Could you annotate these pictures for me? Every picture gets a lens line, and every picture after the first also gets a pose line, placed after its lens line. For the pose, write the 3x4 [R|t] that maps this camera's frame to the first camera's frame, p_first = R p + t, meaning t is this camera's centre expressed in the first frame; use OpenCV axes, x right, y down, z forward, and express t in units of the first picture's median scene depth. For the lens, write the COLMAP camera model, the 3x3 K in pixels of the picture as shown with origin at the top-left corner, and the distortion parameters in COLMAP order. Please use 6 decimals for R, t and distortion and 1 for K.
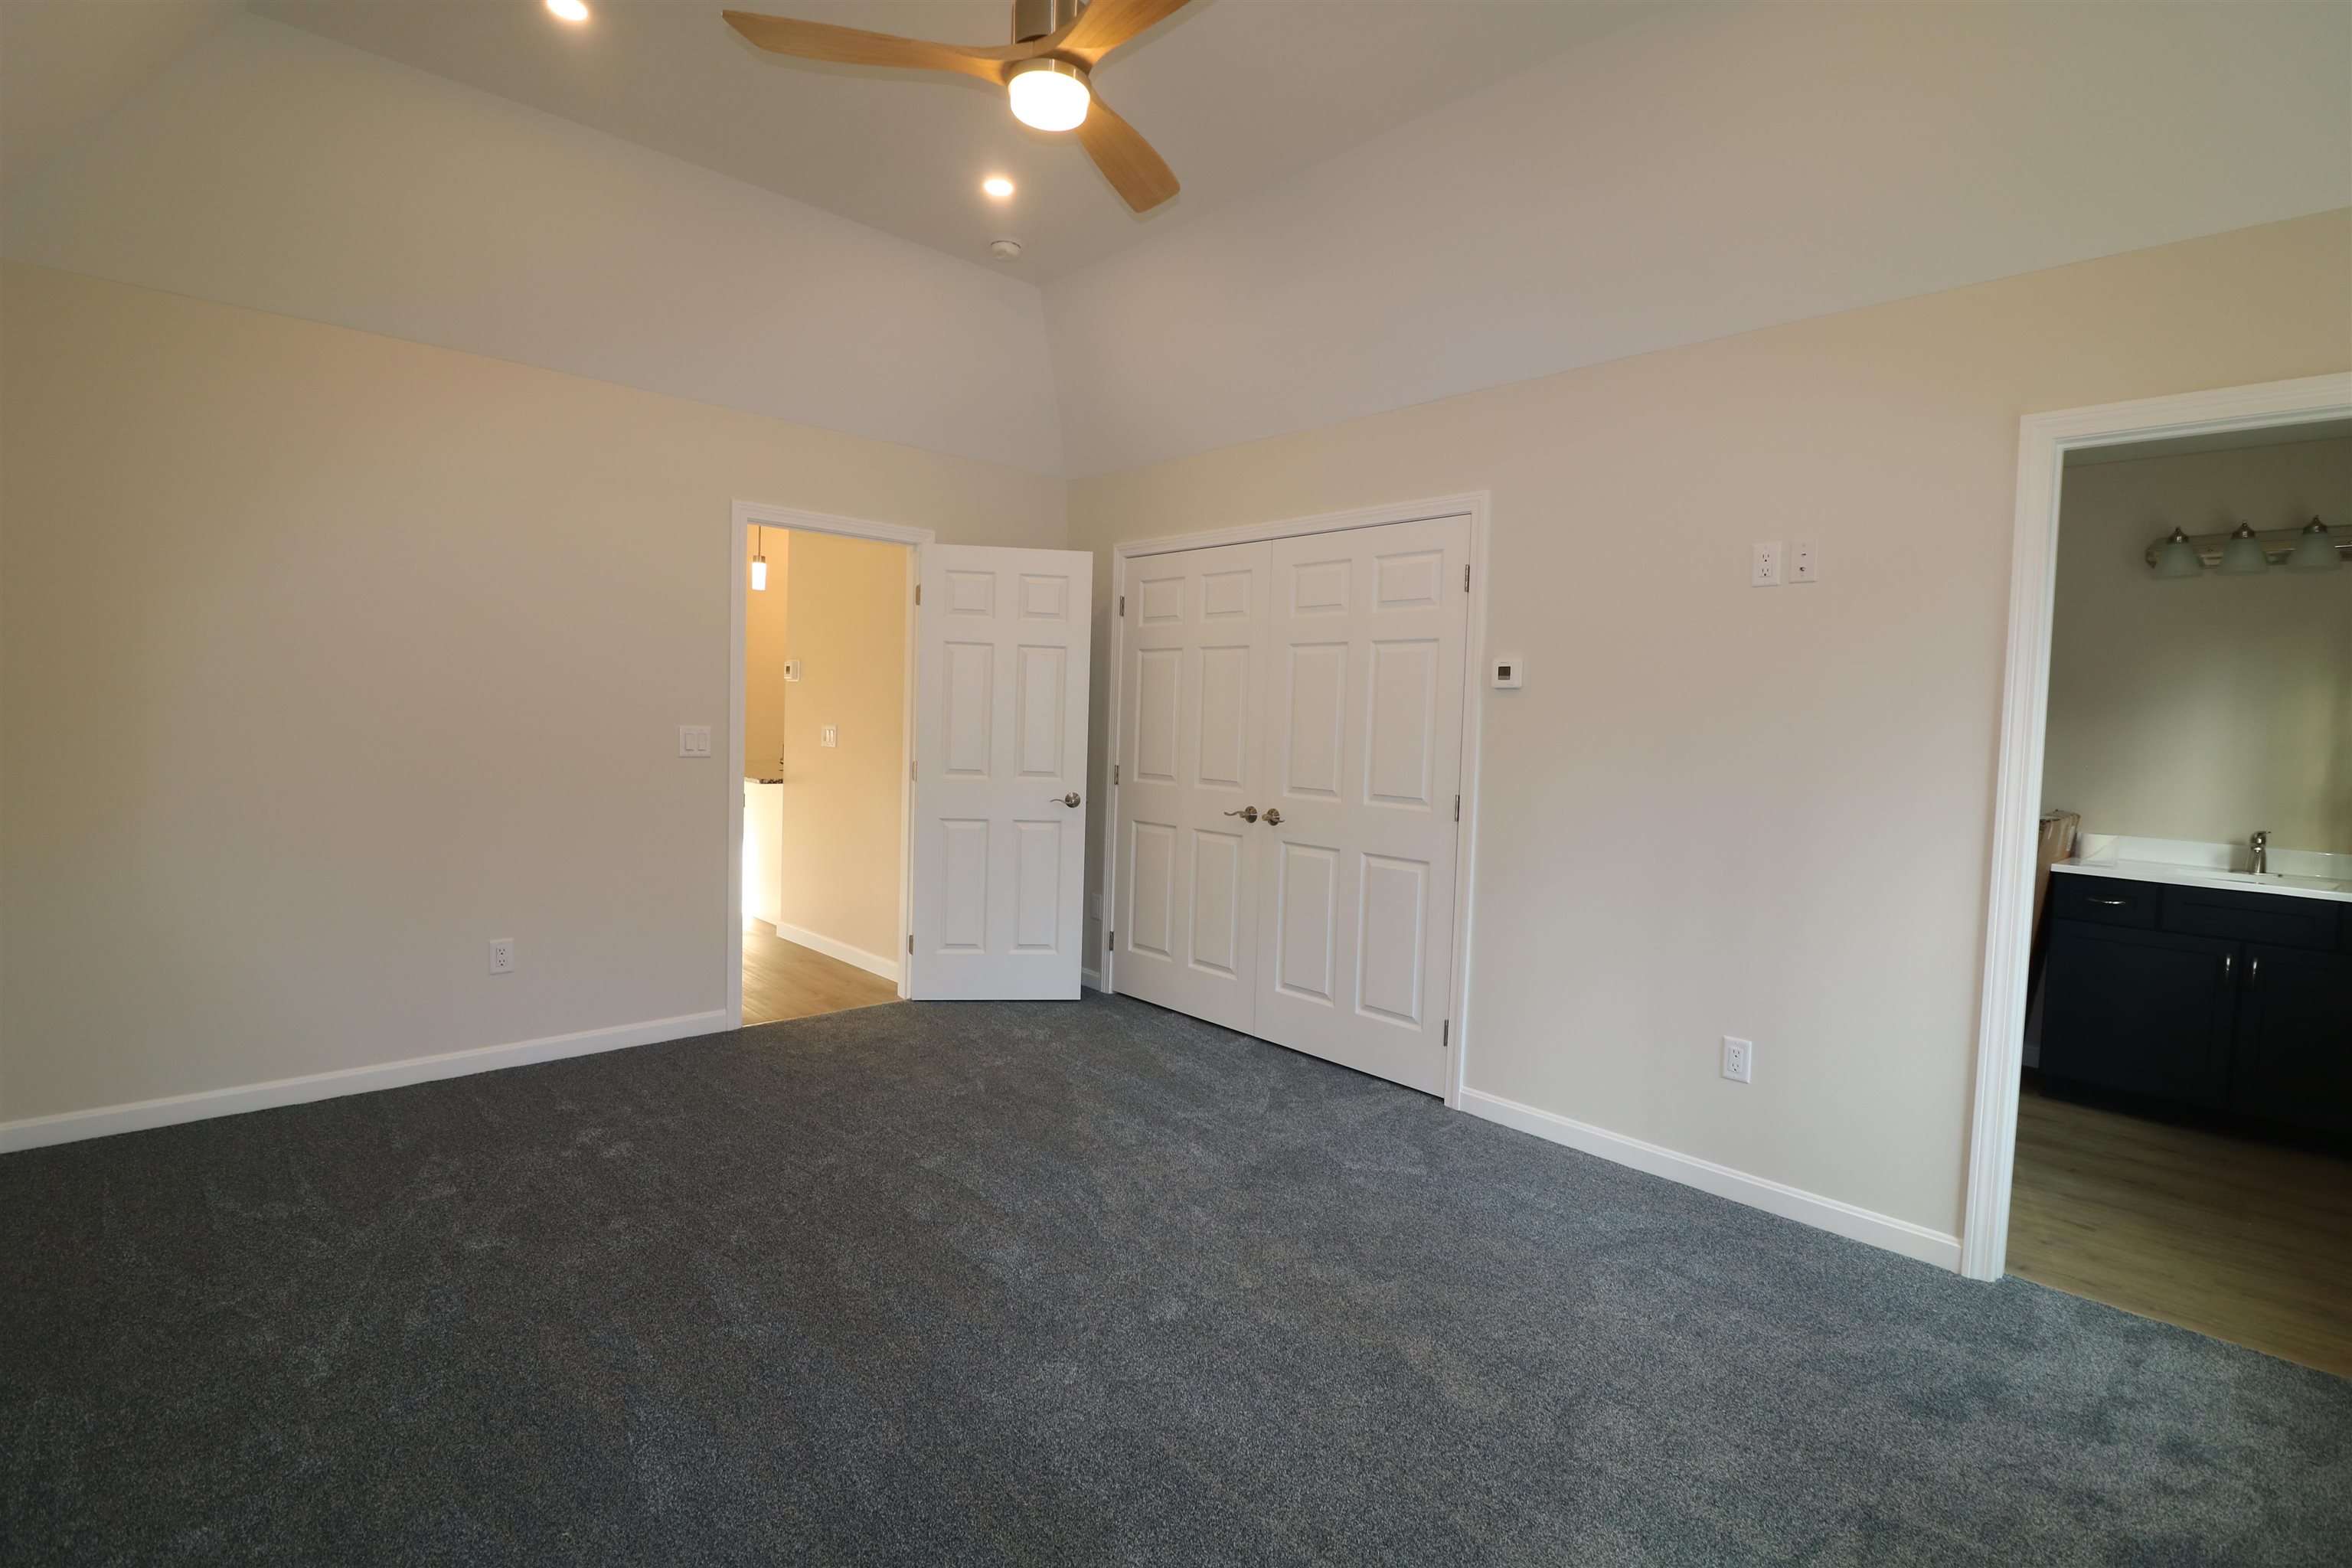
lens RADIAL K [[1086.7, 0, 1170.5], [0, 1086.7, 770.8], [0, 0, 1]] dist [-0.007623, -0.008304]
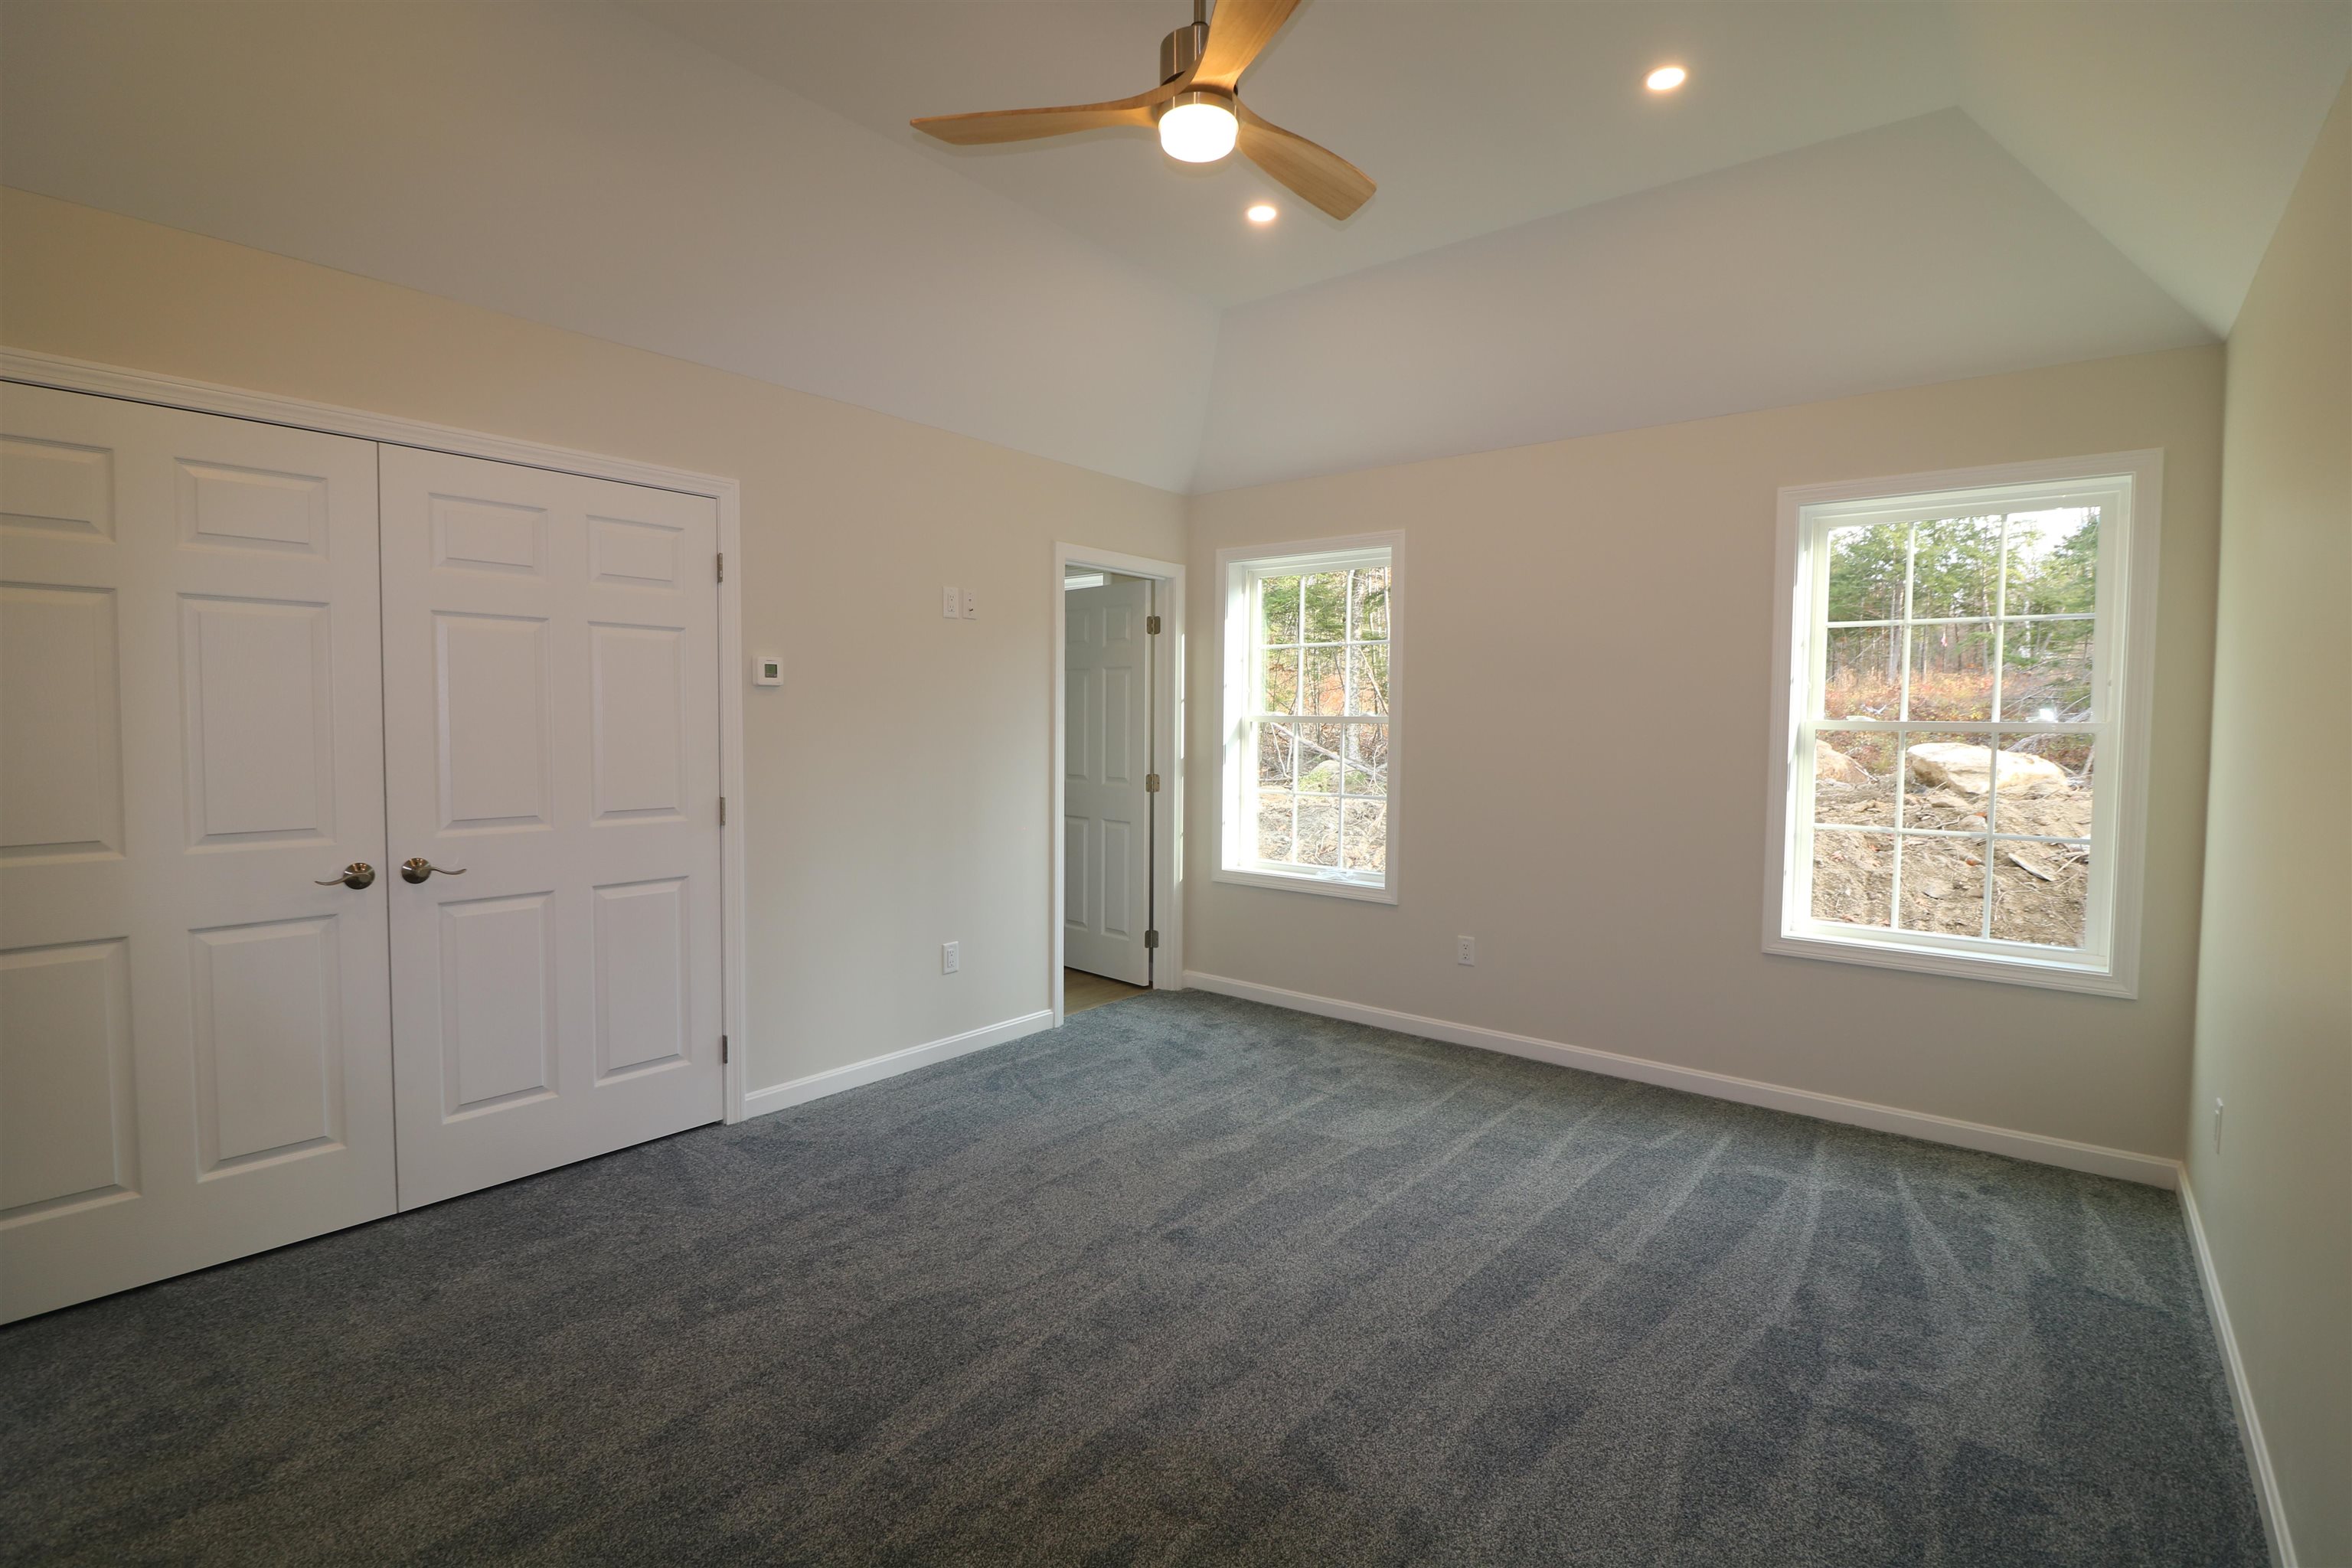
lens RADIAL K [[1086.7, 0, 1167.5], [0, 1086.7, 786.8], [0, 0, 1]] dist [-0.007623, -0.008304]
pose [[-0.144923, -0.091023, 0.985247, -0.746568], [0.038141, 0.994506, 0.097488, -0.066805], [-0.988708, 0.051706, -0.140655, 0.776795]]
